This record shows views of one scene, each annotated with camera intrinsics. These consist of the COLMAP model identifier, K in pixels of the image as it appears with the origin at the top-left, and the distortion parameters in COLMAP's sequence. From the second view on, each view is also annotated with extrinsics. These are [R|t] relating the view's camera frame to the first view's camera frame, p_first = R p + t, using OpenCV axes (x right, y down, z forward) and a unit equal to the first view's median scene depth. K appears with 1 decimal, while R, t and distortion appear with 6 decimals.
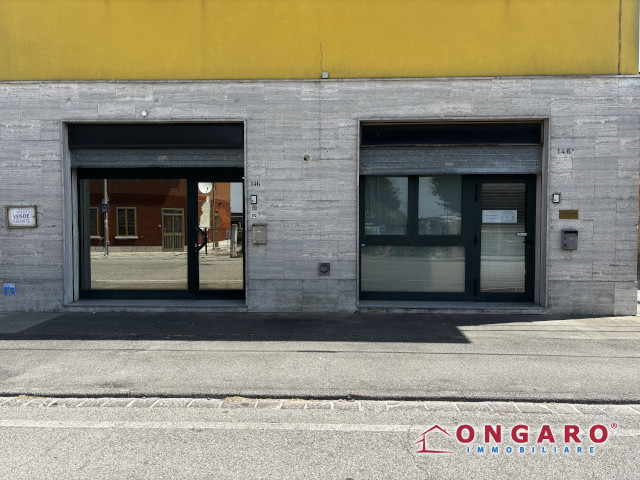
lens RADIAL K [[485.3, 0, 320.0], [0, 485.3, 240.0], [0, 0, 1]] dist [0.045330, -0.044083]
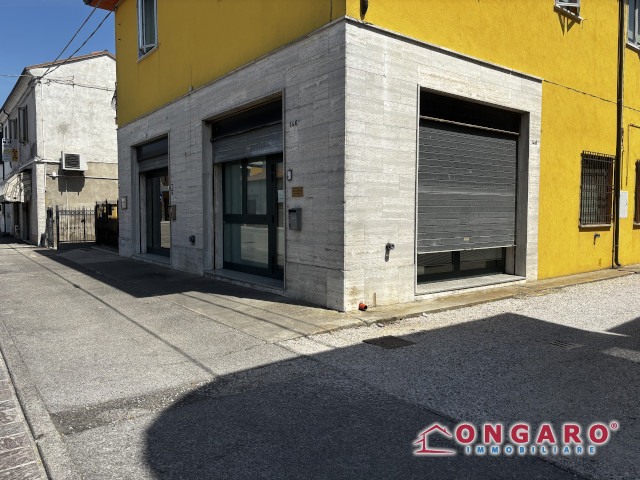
lens RADIAL K [[485.3, 0, 320.0], [0, 485.3, 240.0], [0, 0, 1]] dist [0.045330, -0.044083]
pose [[0.635587, 0.044352, -0.770754, 1.243780], [-0.021362, 0.998977, 0.039870, 0.001273], [0.771734, -0.008876, 0.635884, 0.446880]]
